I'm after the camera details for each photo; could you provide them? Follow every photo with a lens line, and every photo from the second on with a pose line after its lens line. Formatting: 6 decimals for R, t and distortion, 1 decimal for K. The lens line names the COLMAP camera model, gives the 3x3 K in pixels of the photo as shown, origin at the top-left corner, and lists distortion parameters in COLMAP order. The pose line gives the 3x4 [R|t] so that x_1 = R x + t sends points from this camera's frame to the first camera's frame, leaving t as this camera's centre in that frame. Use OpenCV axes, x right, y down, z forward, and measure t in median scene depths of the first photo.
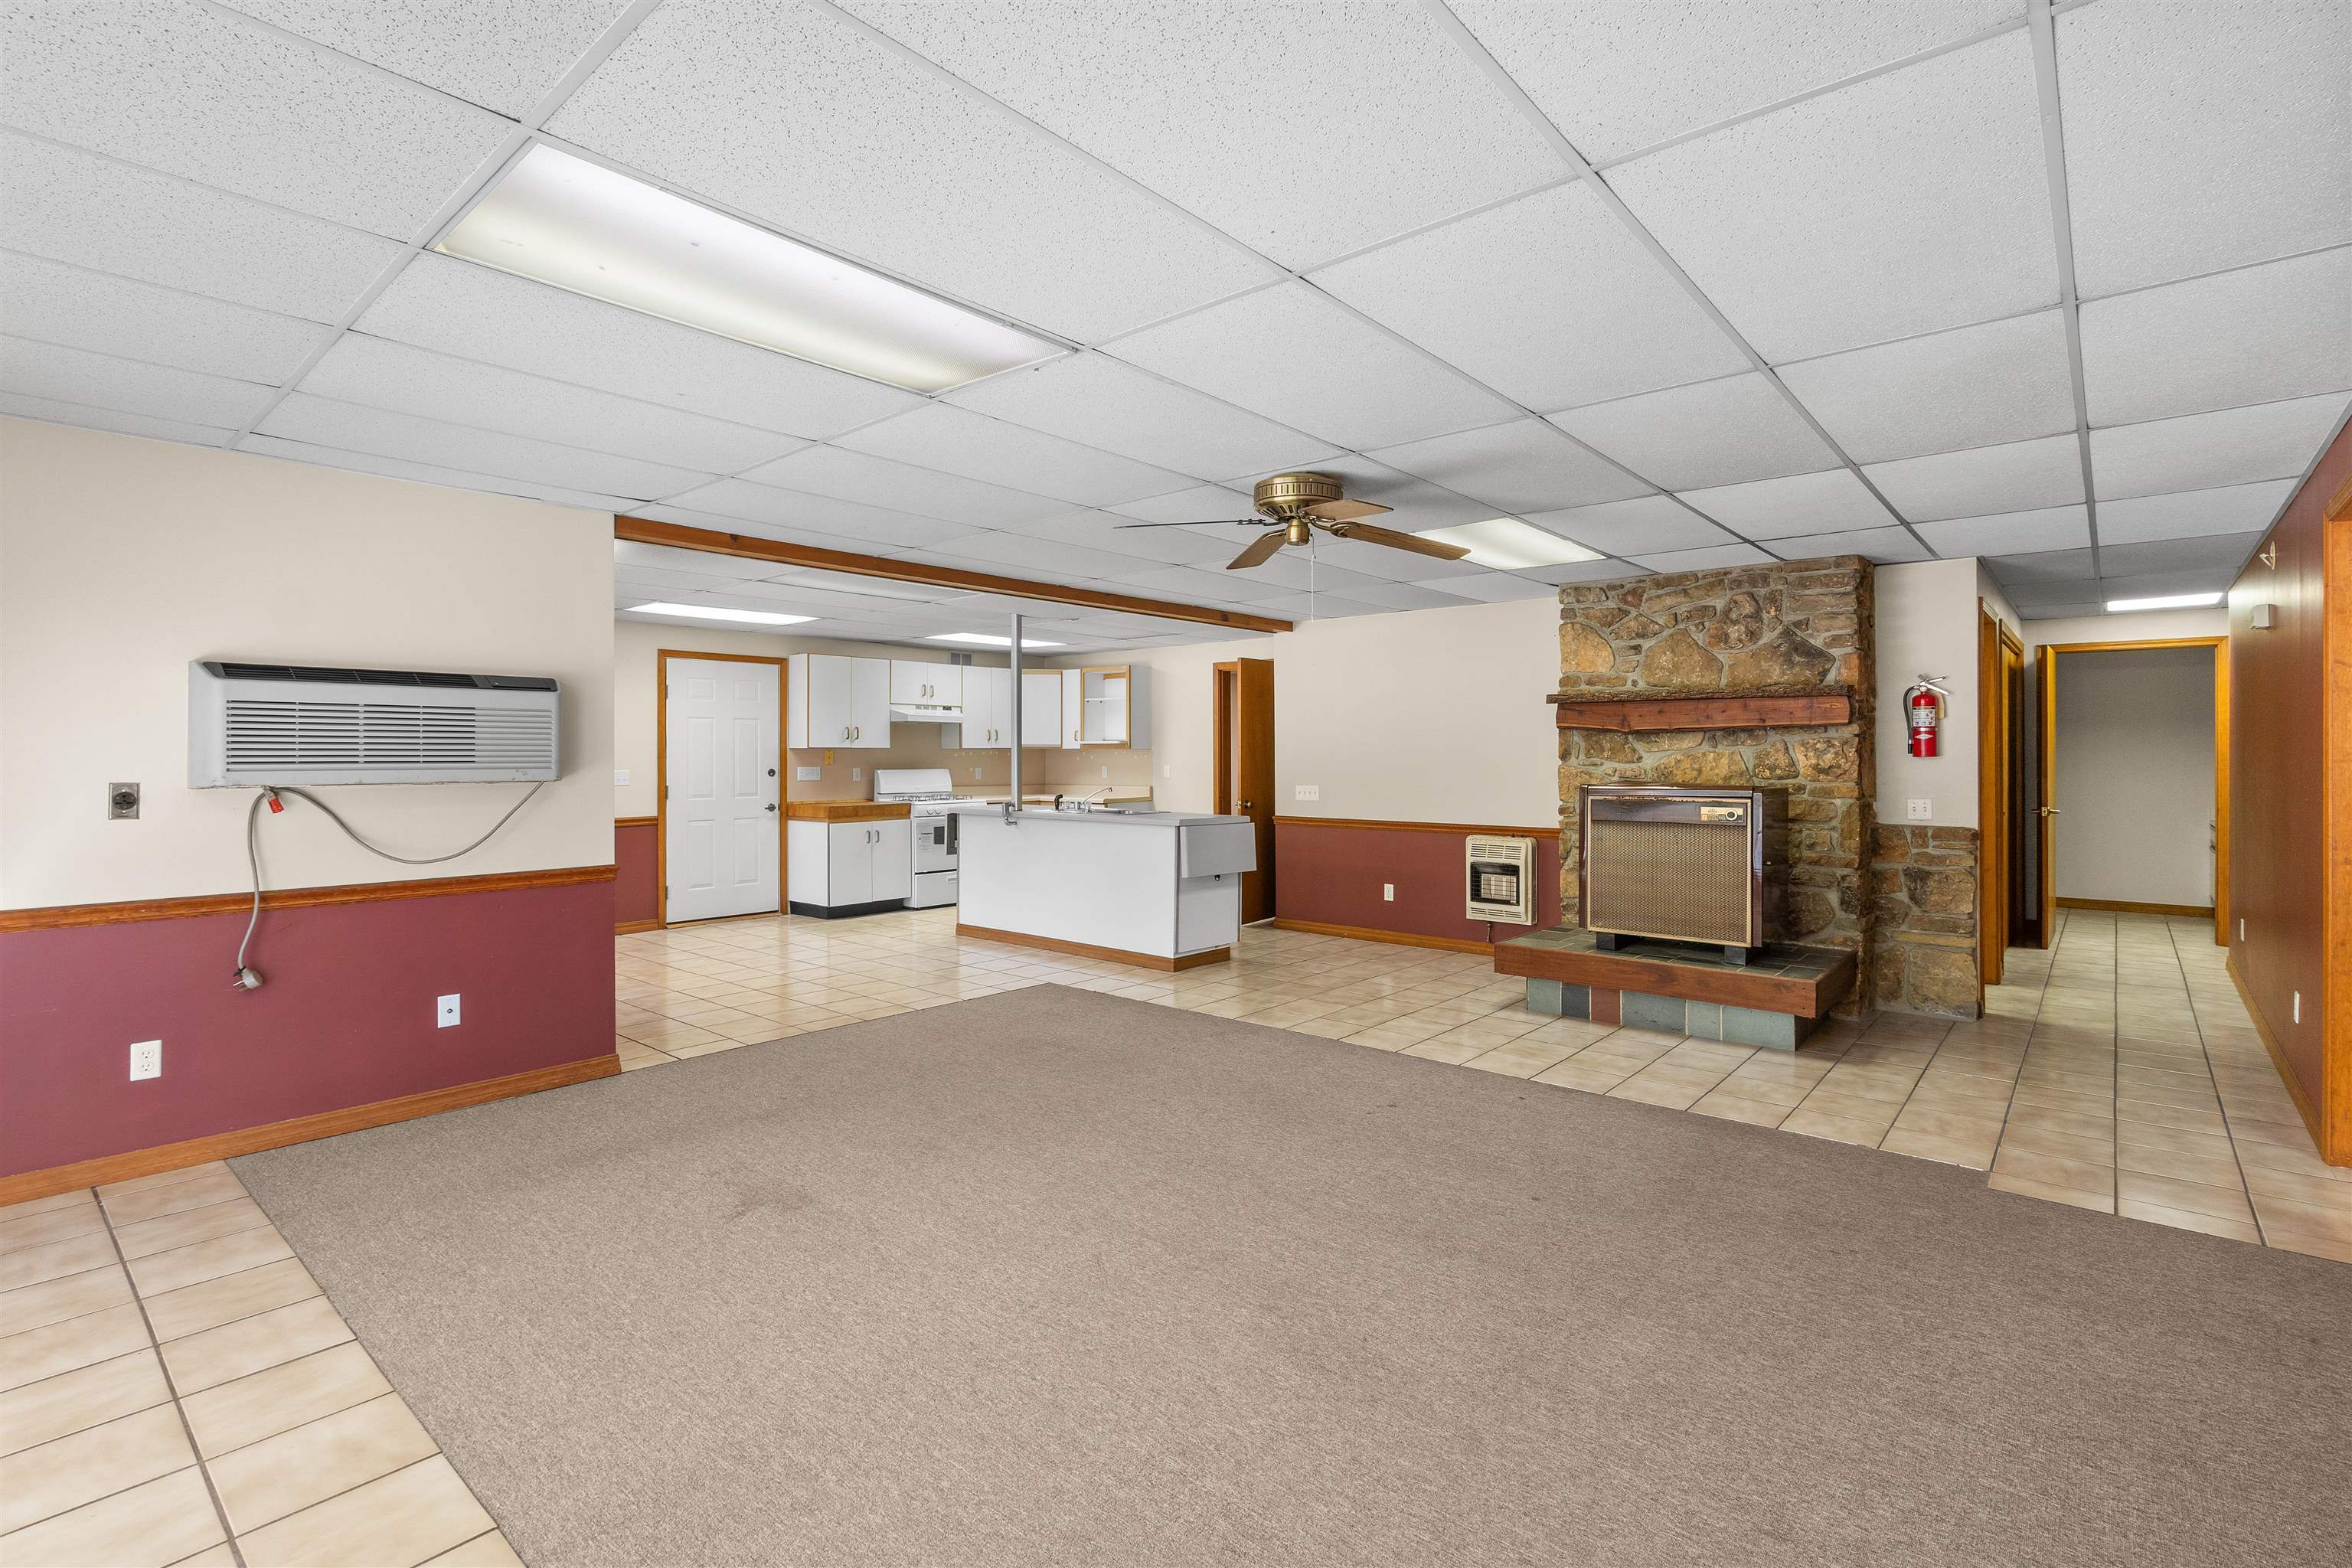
lens RADIAL K [[1082.6, 0, 1185.6], [0, 1082.6, 769.4], [0, 0, 1]] dist [-0.005064, -0.001539]
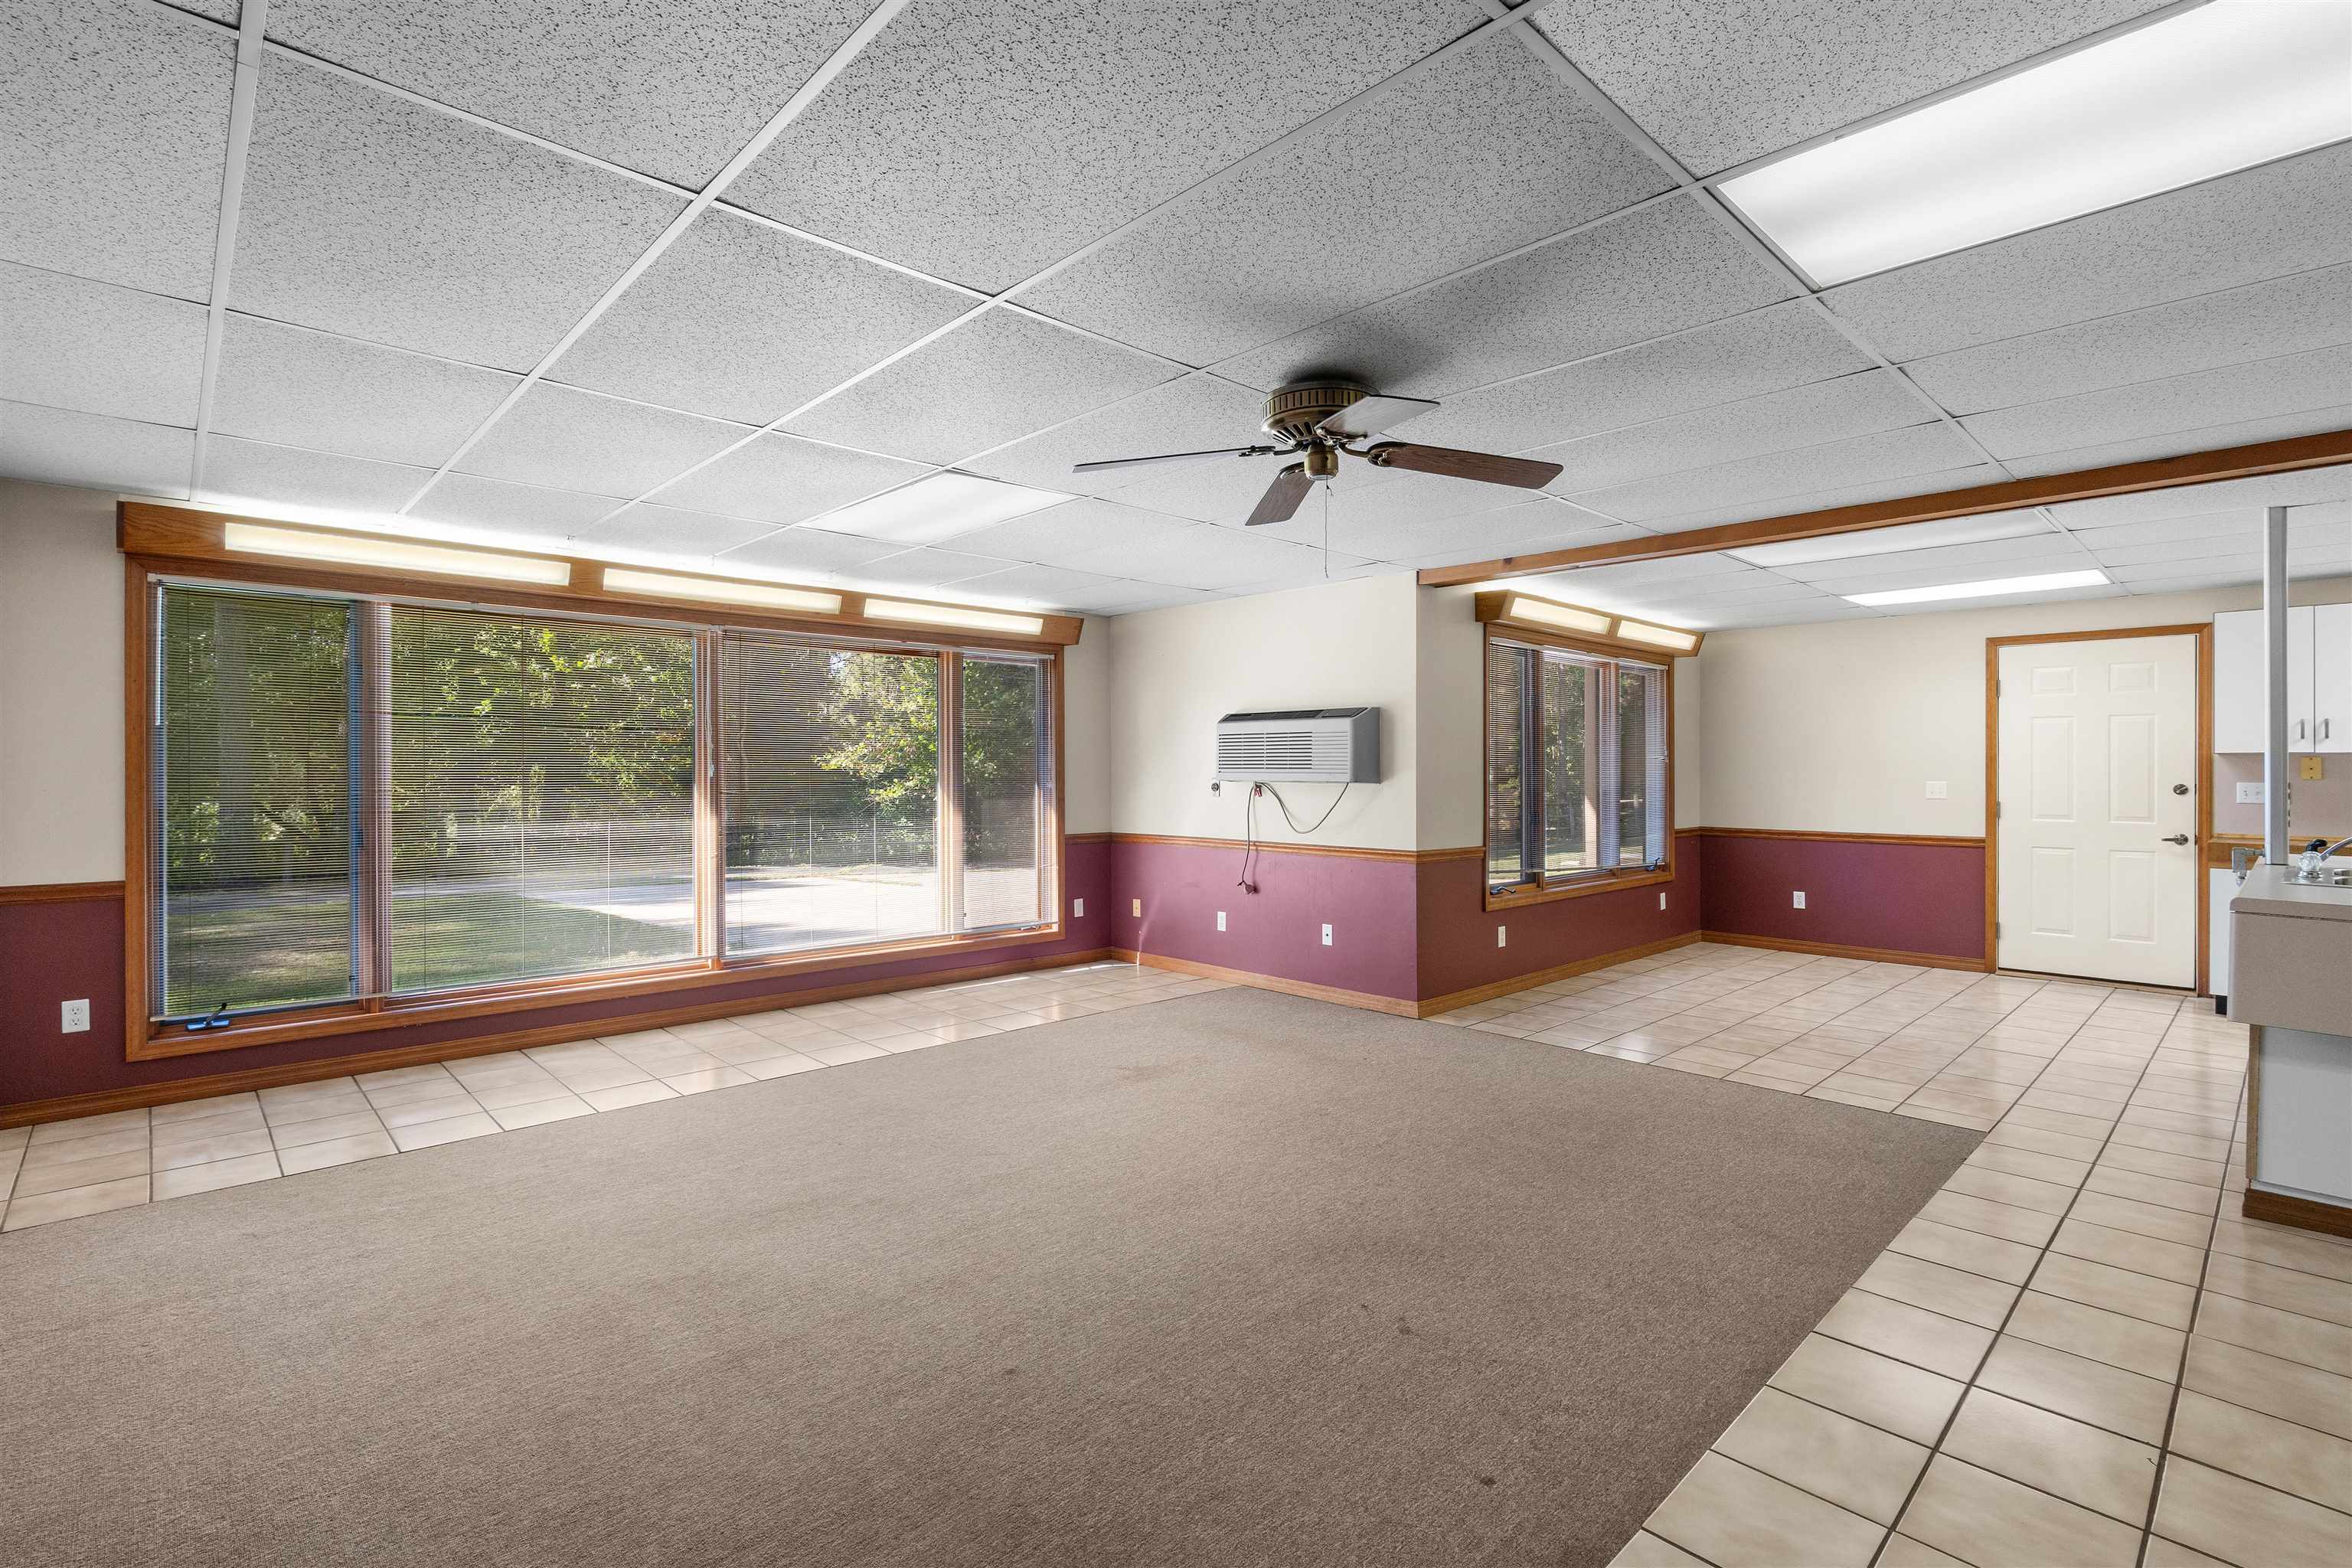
lens RADIAL K [[1082.6, 0, 1183.3], [0, 1082.6, 772.6], [0, 0, 1]] dist [-0.005064, -0.001539]
pose [[-0.098581, 0.008134, -0.995096, 0.443081], [-0.013681, 0.999861, 0.009528, -0.006969], [0.995035, 0.014553, -0.098456, 0.504220]]
